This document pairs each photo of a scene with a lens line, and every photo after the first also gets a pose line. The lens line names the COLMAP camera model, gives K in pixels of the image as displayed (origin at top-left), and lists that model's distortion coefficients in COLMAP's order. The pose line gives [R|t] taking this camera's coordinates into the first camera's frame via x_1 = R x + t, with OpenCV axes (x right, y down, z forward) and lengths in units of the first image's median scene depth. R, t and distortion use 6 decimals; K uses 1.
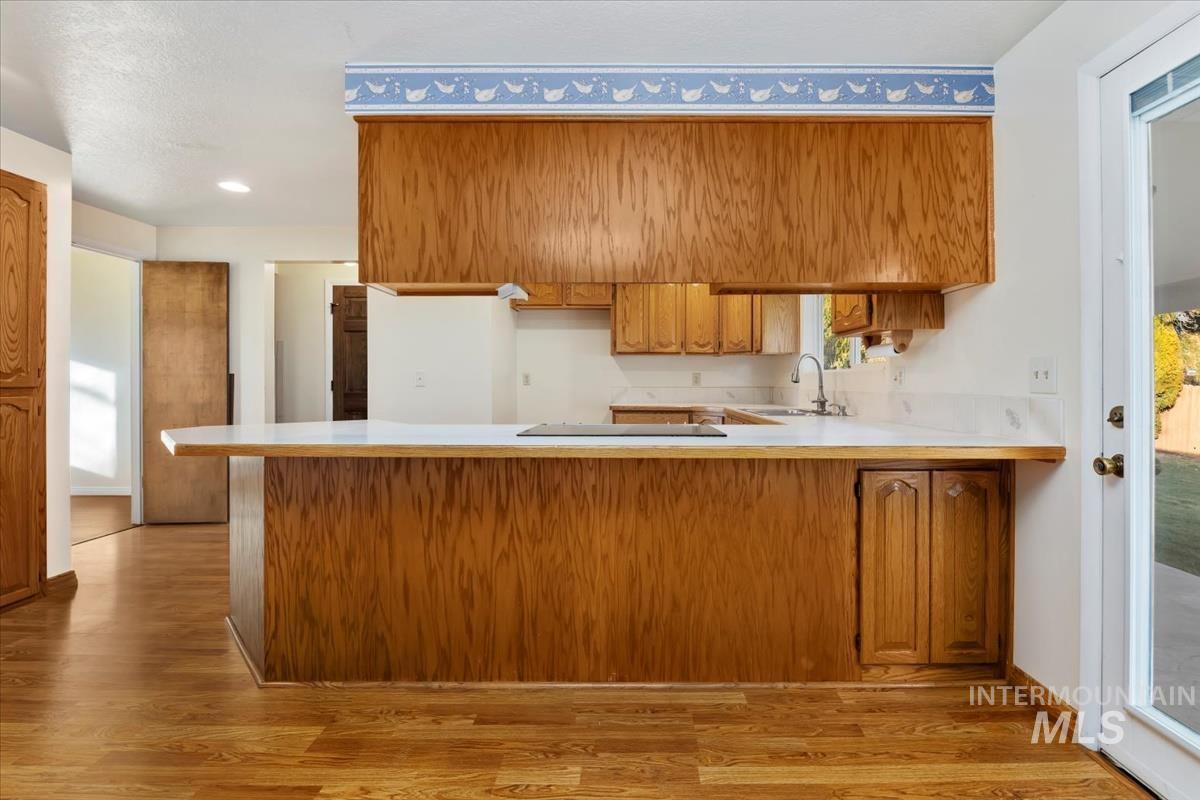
lens RADIAL K [[566.6, 0, 599.1], [0, 566.6, 391.2], [0, 0, 1]] dist [-0.008738, -0.003181]
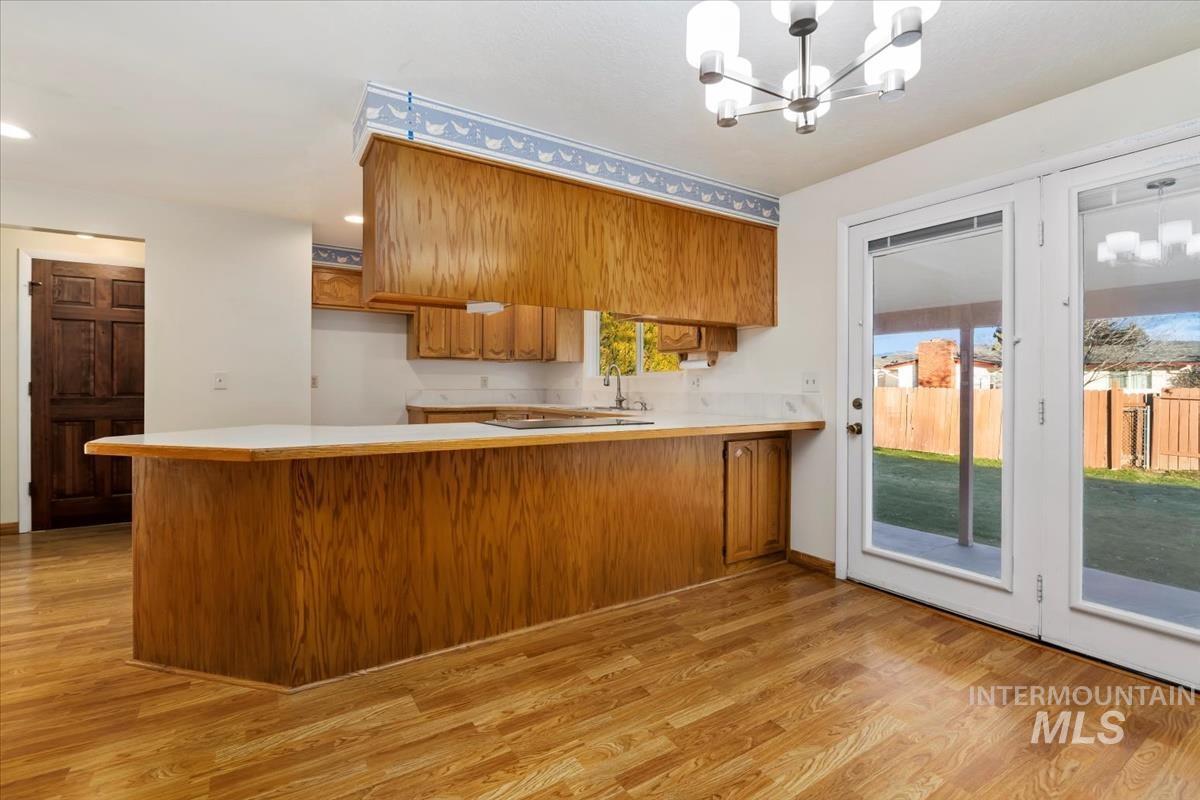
lens RADIAL K [[542.0, 0, 600.1], [0, 542.0, 398.8], [0, 0, 1]] dist [-0.008676, -0.001802]
pose [[0.843608, -0.011663, 0.536833, -0.639212], [0.006424, 0.999912, 0.011628, 0.000427], [-0.536921, -0.006361, 0.843608, -0.085191]]
